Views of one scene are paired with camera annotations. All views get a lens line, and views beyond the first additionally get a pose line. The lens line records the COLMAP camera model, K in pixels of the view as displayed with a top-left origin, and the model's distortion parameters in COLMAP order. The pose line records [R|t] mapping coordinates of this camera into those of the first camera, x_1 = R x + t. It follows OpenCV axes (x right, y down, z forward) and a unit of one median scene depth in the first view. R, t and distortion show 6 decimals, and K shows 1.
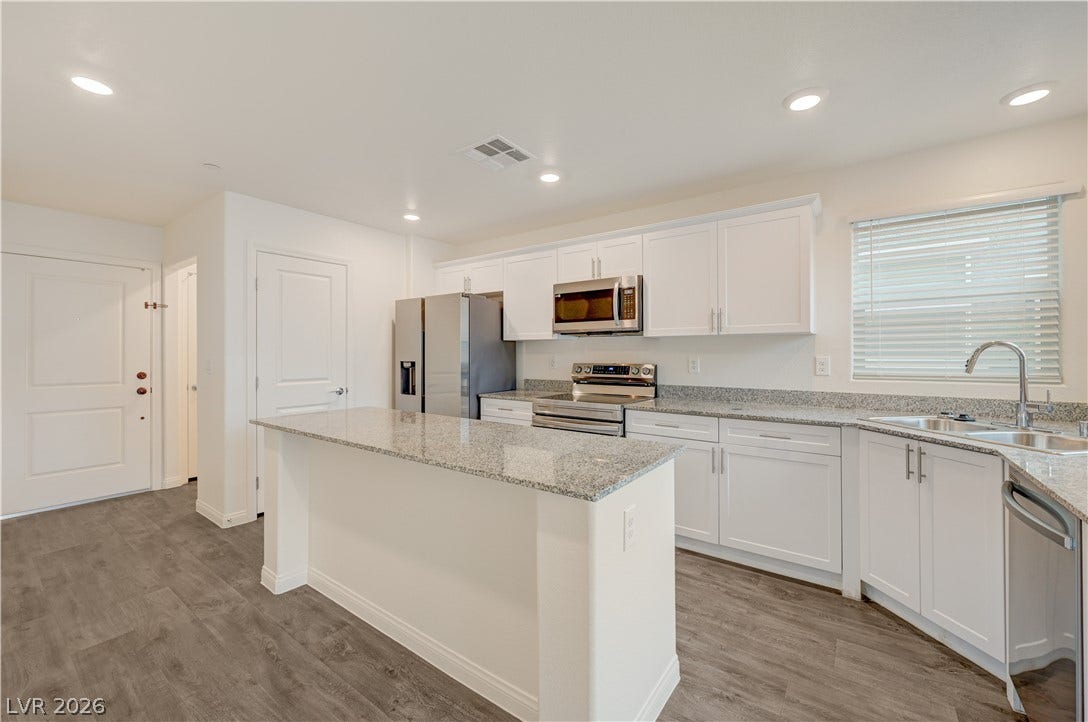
lens RADIAL K [[431.1, 0, 539.5], [0, 431.1, 358.0], [0, 0, 1]] dist [-0.000785, 0.000145]
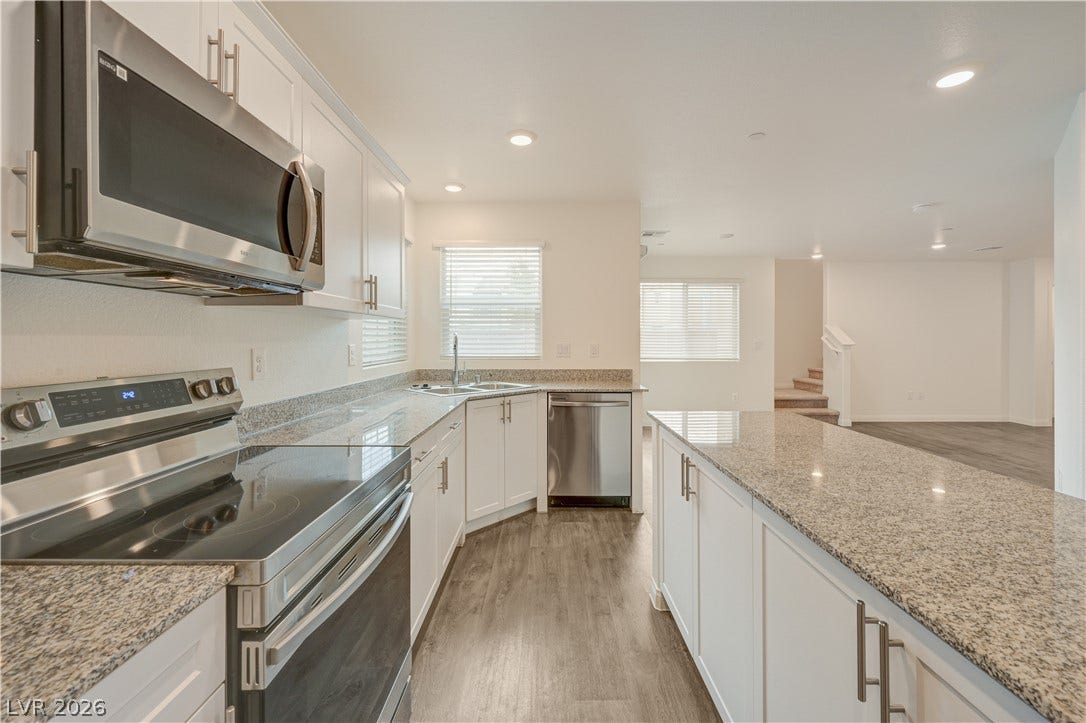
lens RADIAL K [[430.3, 0, 545.0], [0, 430.3, 340.8], [0, 0, 1]] dist [-0.000785, 0.000145]
pose [[-0.589952, 0.001201, 0.807438, -0.264506], [0.013792, 0.999868, 0.008590, -0.011927], [-0.807321, 0.016204, -0.589890, 1.023596]]
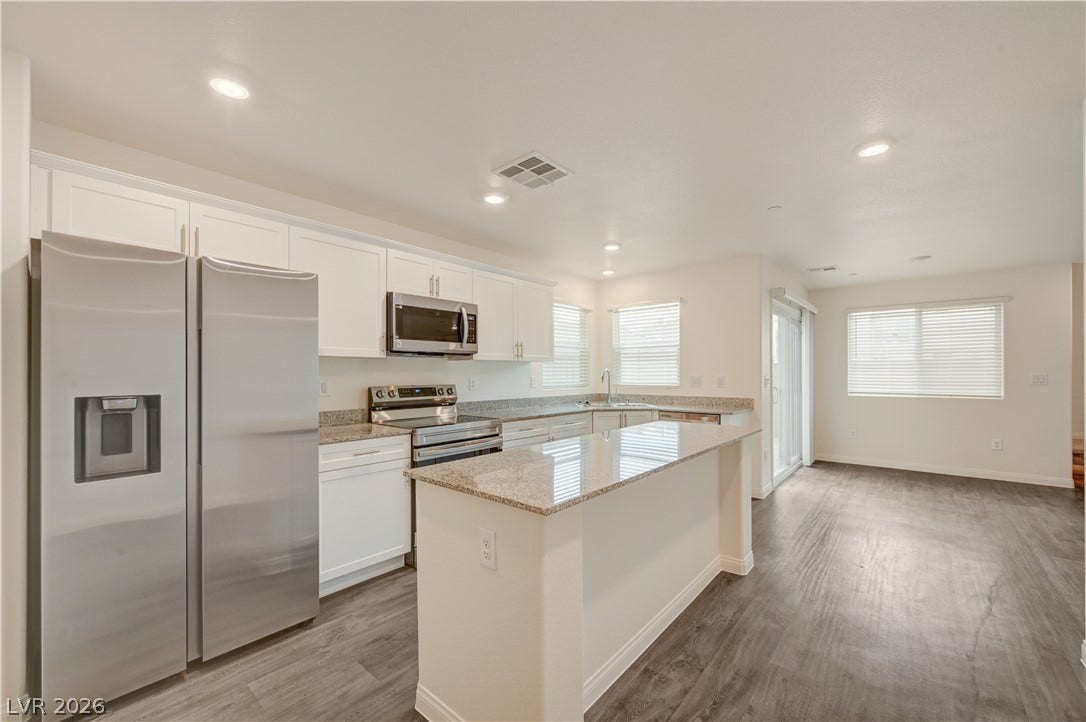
lens RADIAL K [[430.3, 0, 561.8], [0, 430.3, 373.4], [0, 0, 1]] dist [-0.000785, 0.000145]
pose [[0.051295, 0.005424, 0.998669, -0.836190], [0.016643, 0.999842, -0.006285, -0.002665], [-0.998545, 0.016943, 0.051197, 0.685542]]
